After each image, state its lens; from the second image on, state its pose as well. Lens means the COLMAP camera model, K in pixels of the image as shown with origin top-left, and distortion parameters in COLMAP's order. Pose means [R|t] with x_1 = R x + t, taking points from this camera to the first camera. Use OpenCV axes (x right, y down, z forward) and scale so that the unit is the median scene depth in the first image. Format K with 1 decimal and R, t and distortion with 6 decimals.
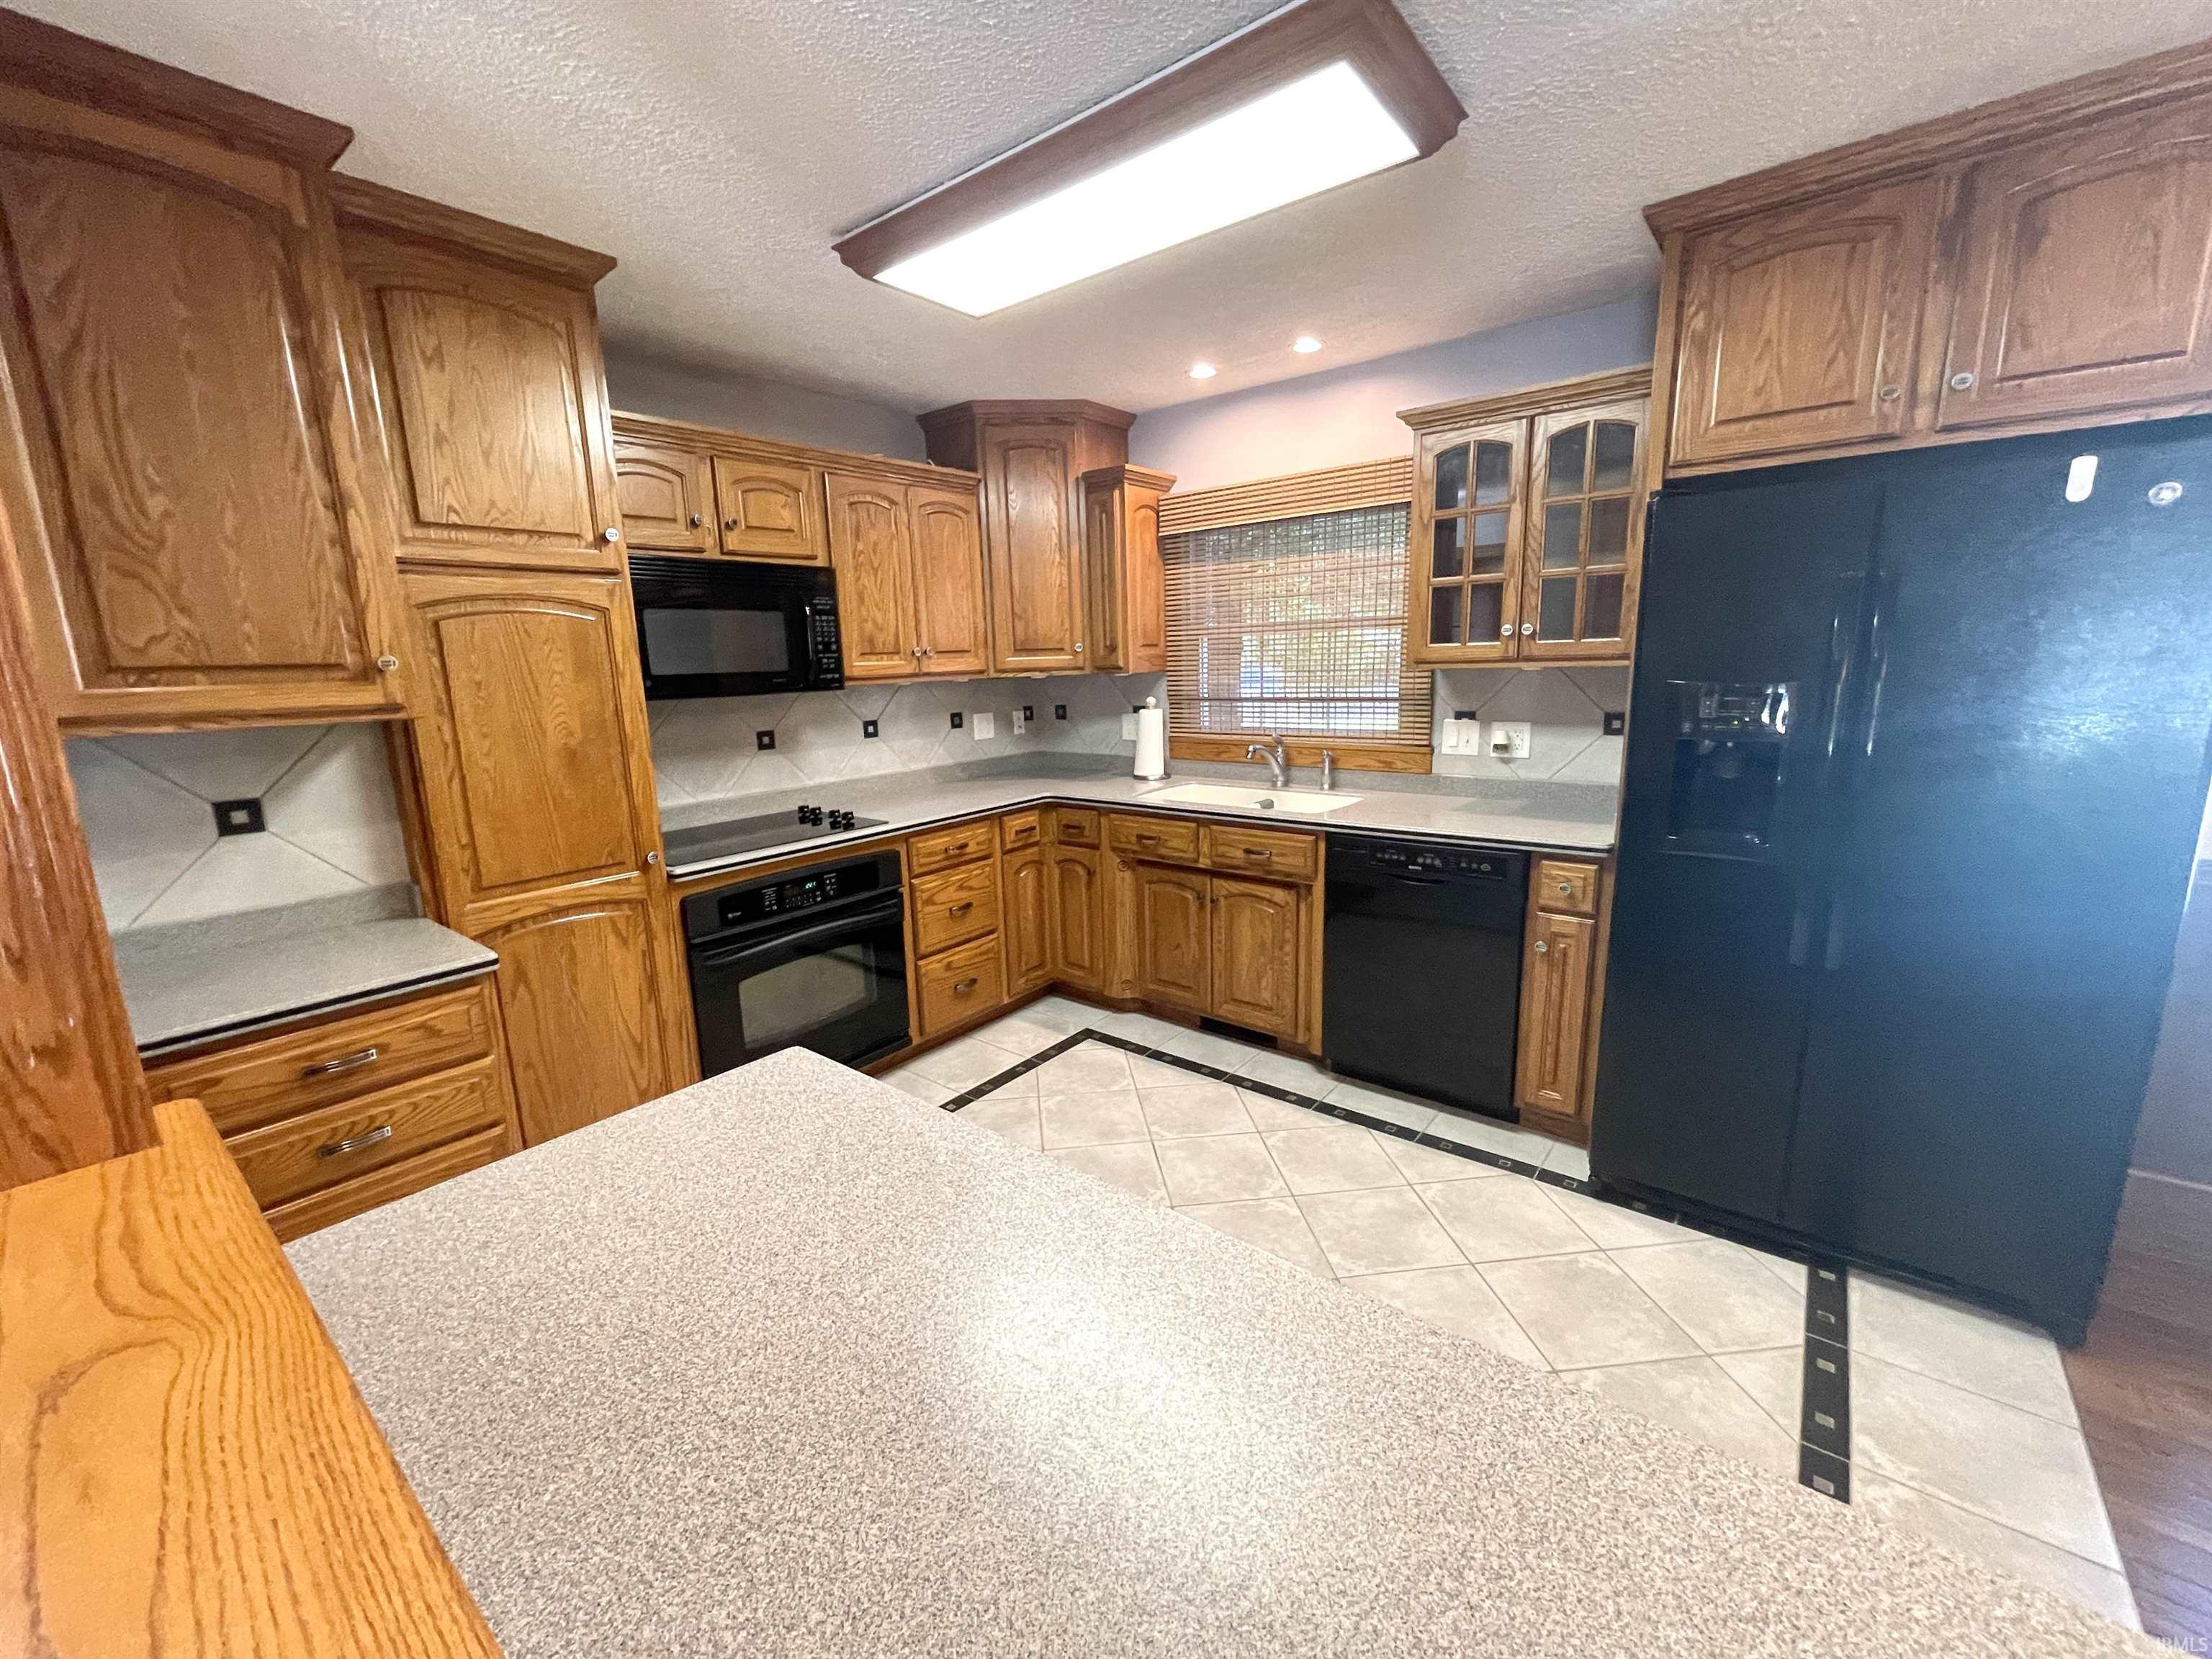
lens RADIAL K [[889.9, 0, 1101.1], [0, 889.9, 829.9], [0, 0, 1]] dist [0.000923, -0.000047]
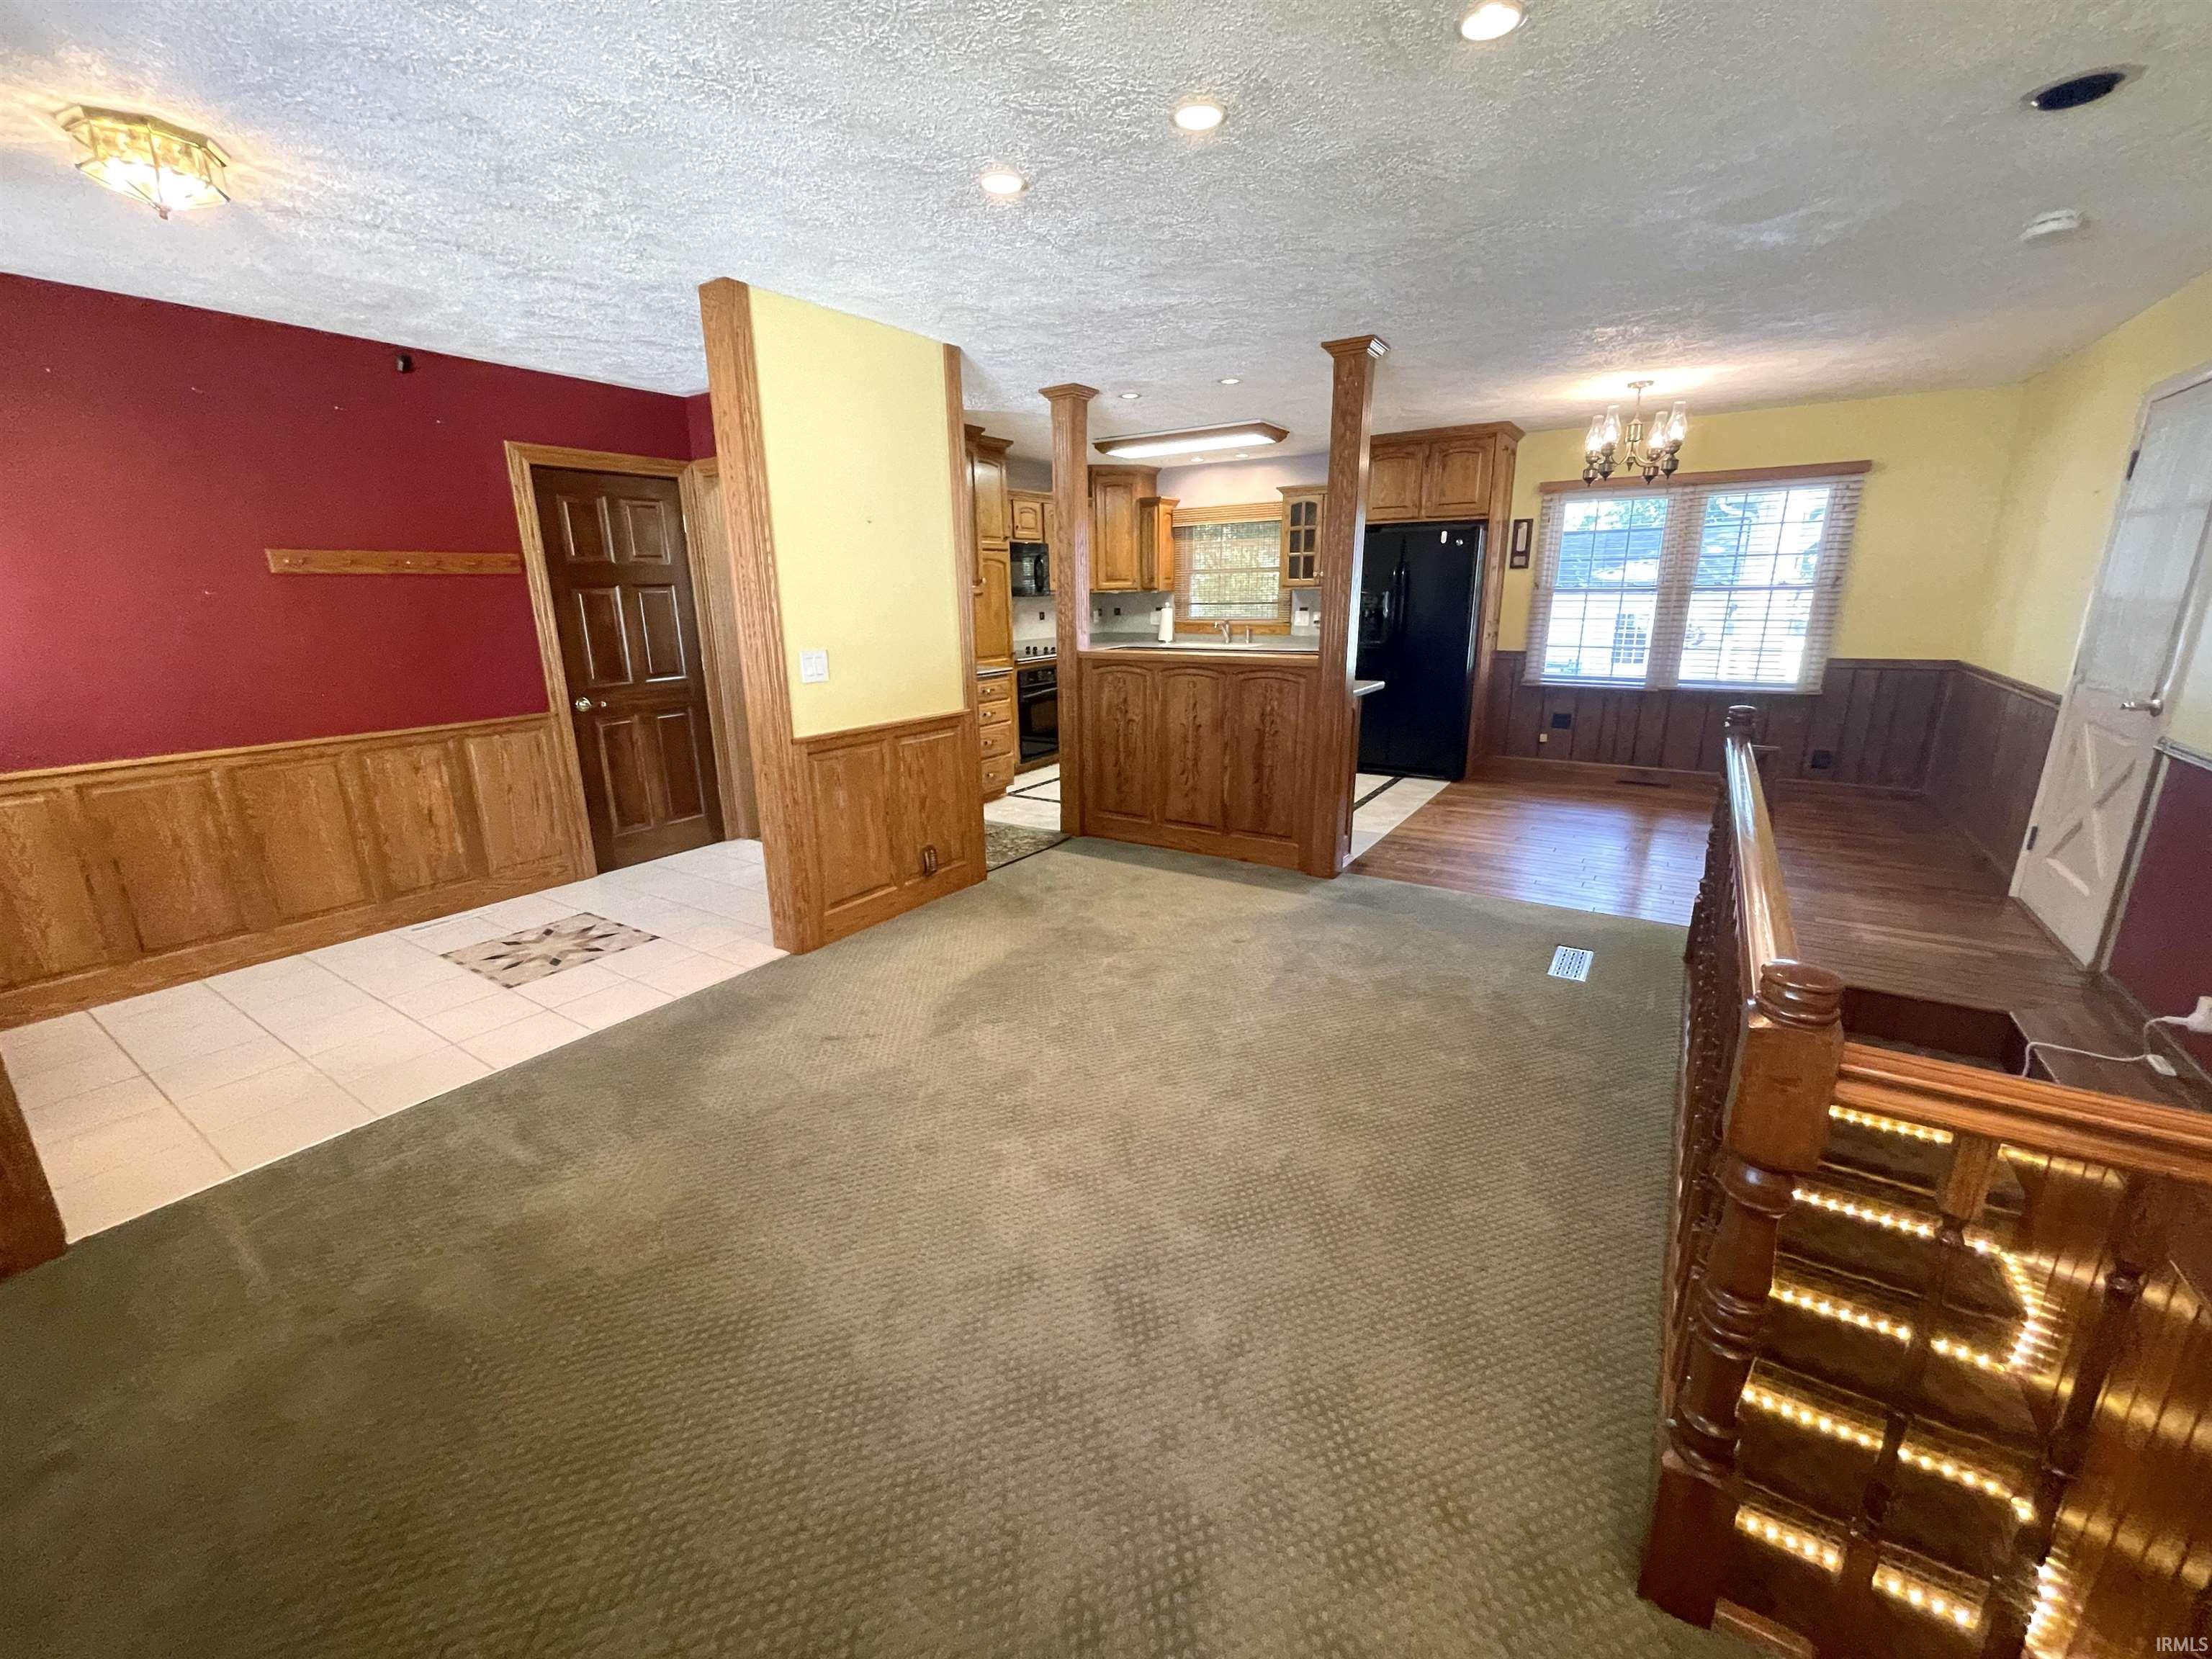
lens RADIAL K [[889.9, 0, 1108.5], [0, 889.9, 829.2], [0, 0, 1]] dist [0.000923, -0.000047]
pose [[0.993937, -0.016329, 0.108735, -0.348686], [0.008687, 0.997481, 0.070396, 0.259807], [-0.109610, -0.069024, 0.991575, -1.228187]]
